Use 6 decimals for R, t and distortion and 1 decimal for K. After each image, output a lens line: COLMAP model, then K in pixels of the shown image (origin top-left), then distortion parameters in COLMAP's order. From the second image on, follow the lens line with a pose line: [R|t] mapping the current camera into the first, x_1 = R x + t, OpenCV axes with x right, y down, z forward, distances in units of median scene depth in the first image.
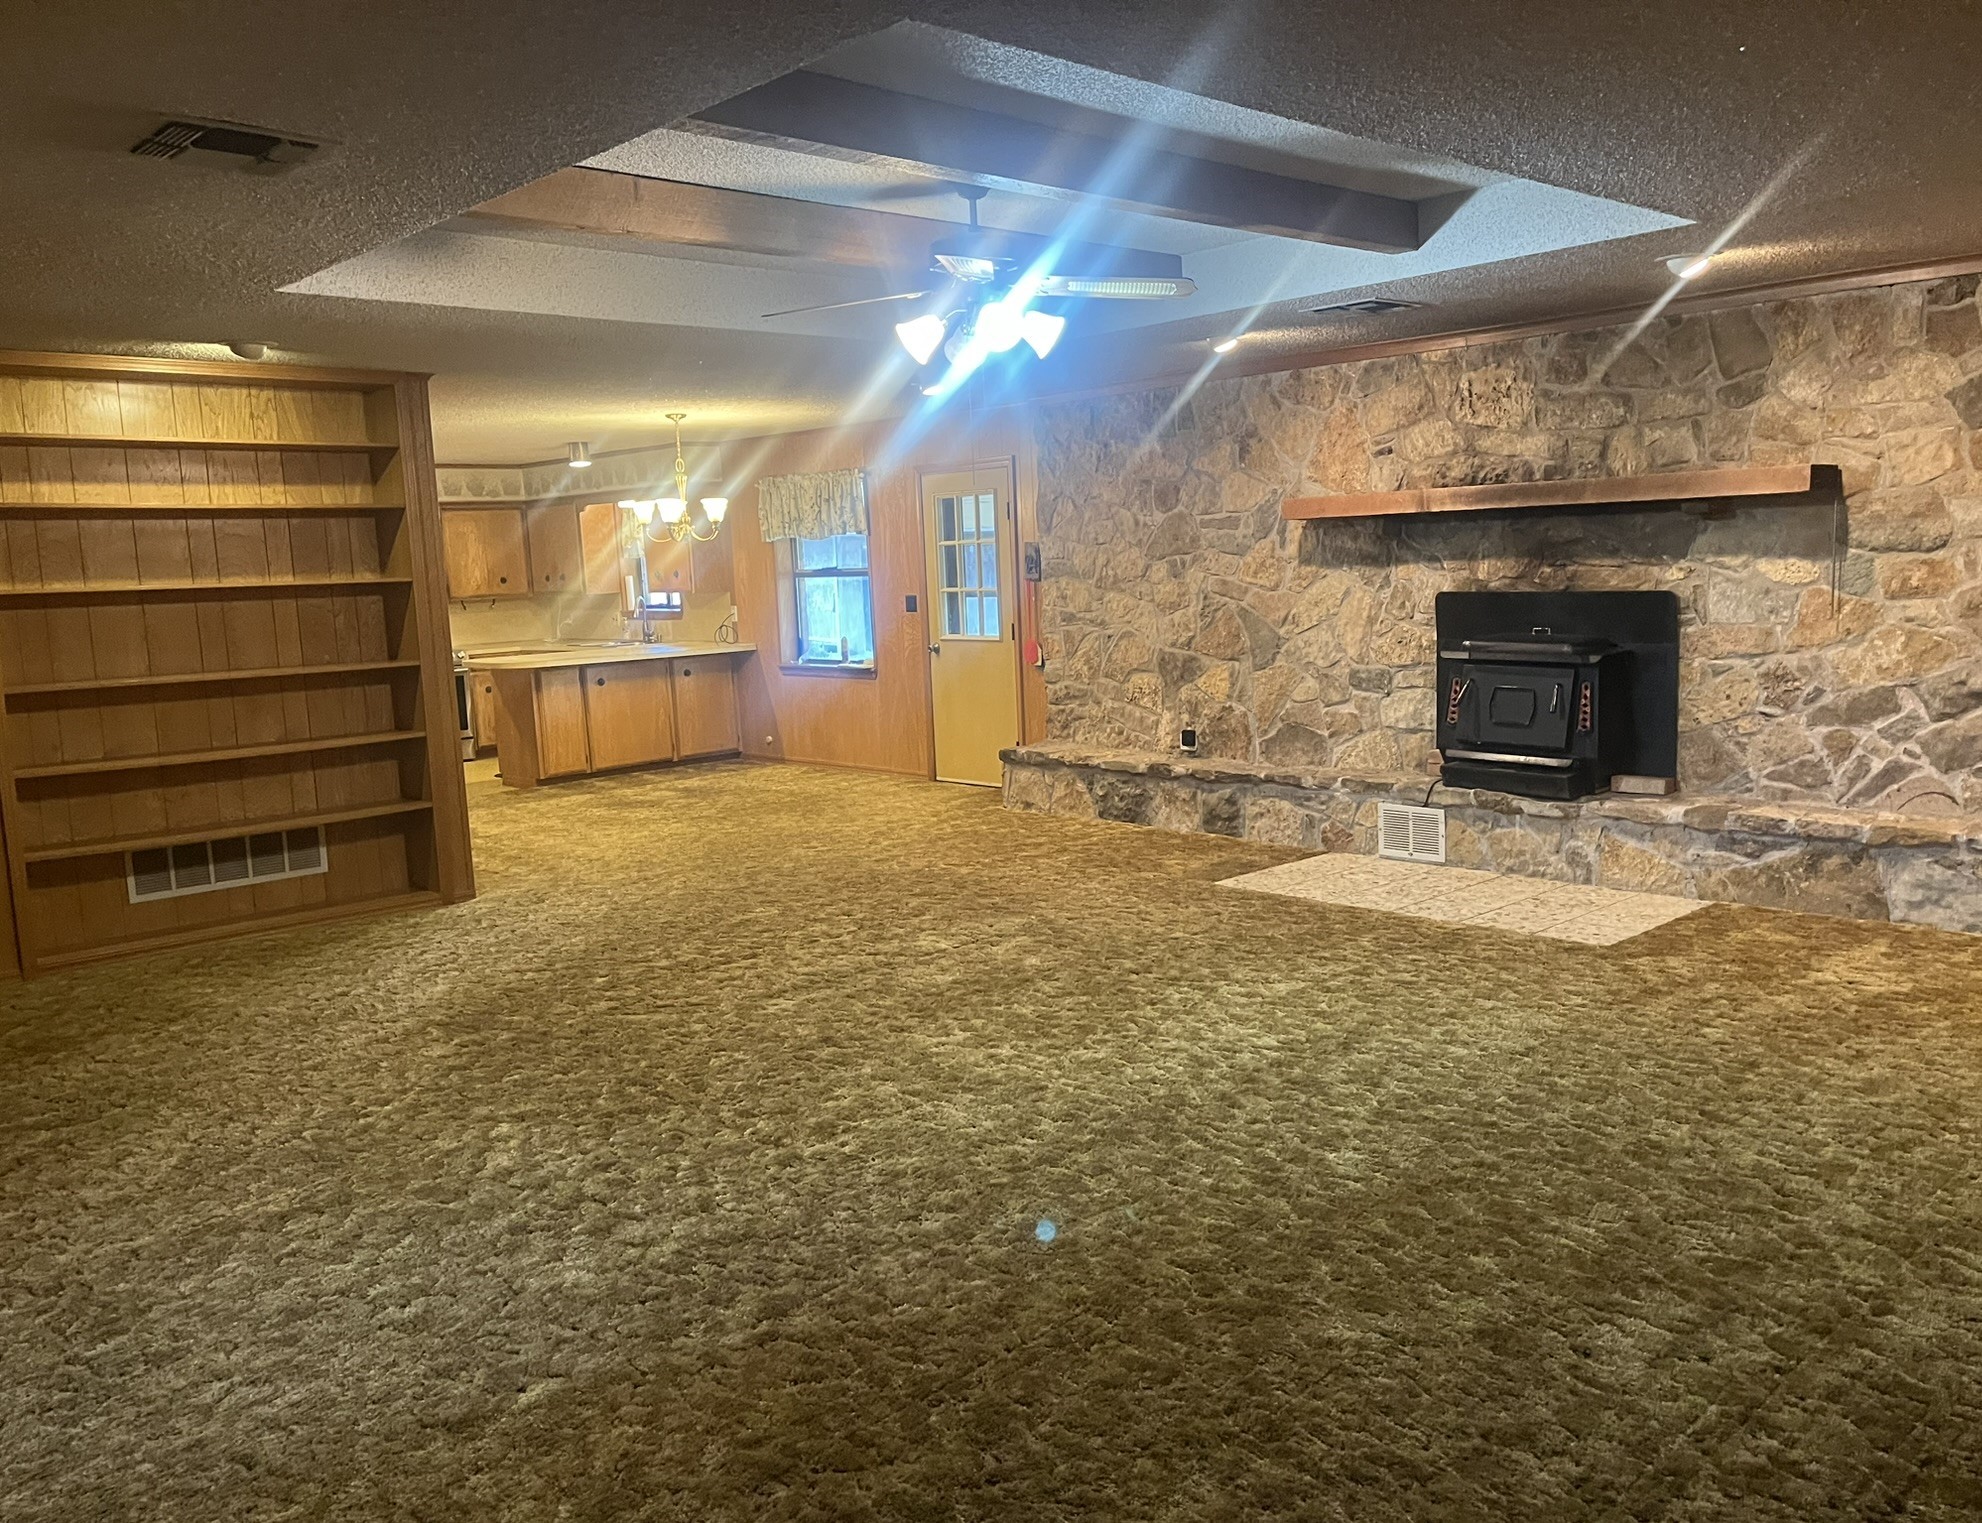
lens RADIAL K [[1564.0, 0, 991.0], [0, 1564.0, 761.5], [0, 0, 1]] dist [0.159630, 0.000378]
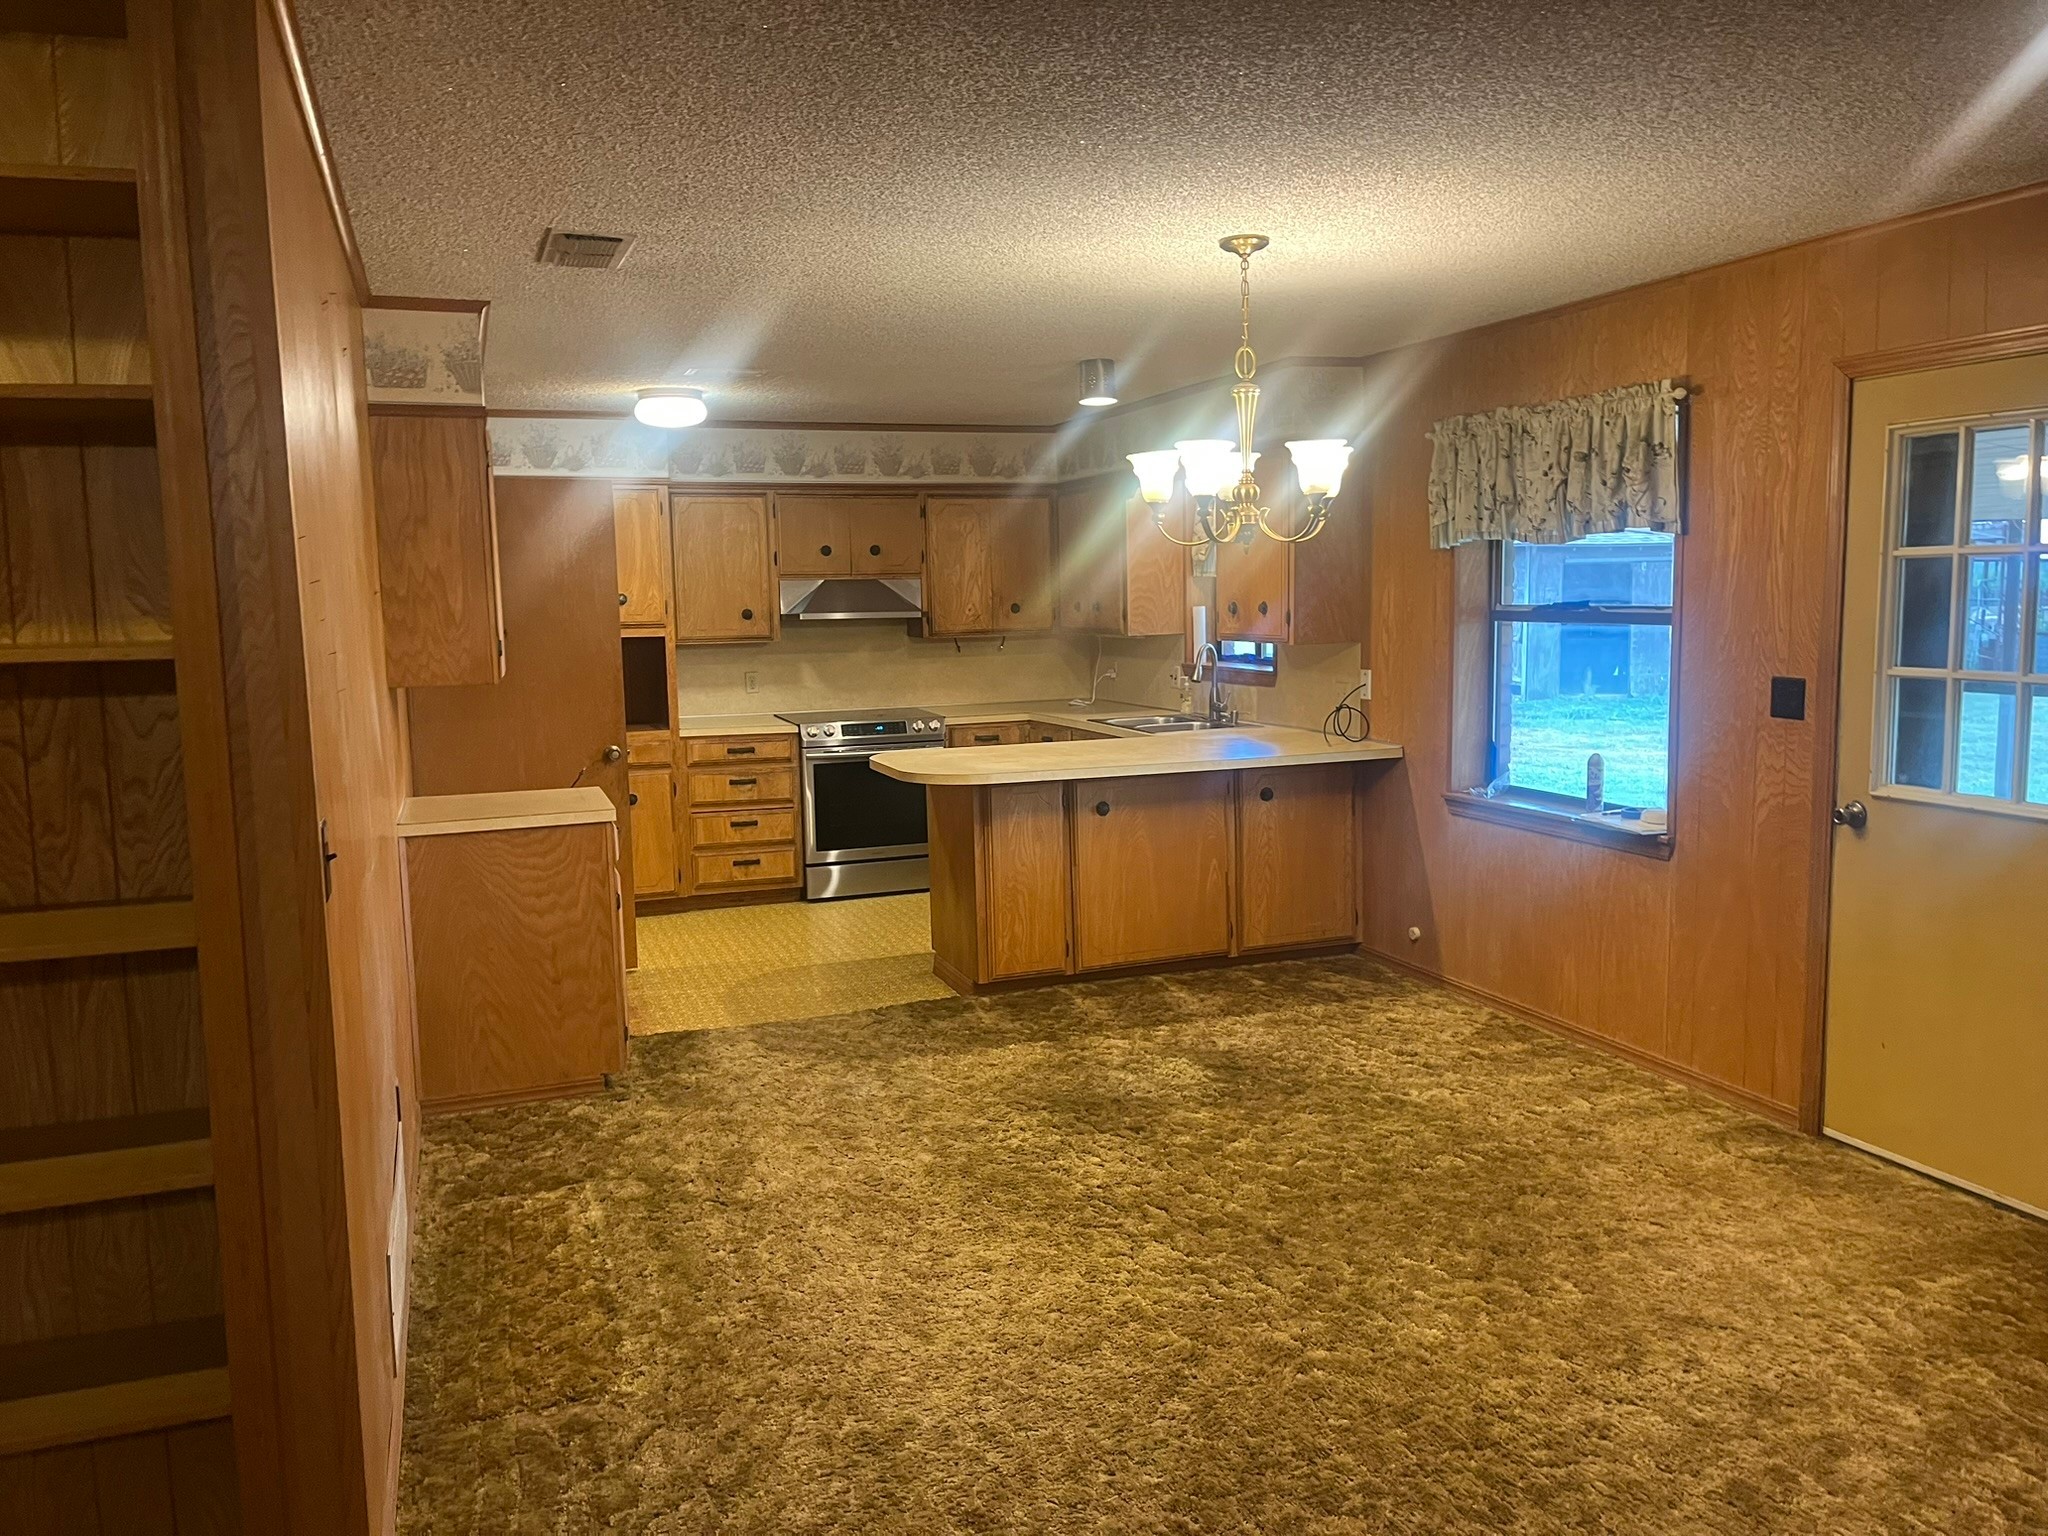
lens RADIAL K [[1540.6, 0, 1024.0], [0, 1540.6, 768.0], [0, 0, 1]] dist [0.039109, -0.001845]
pose [[0.920276, 0.070476, -0.384872, -0.073082], [-0.071241, 0.997383, 0.012289, -0.069483], [0.384731, 0.016110, 0.922888, 0.517851]]
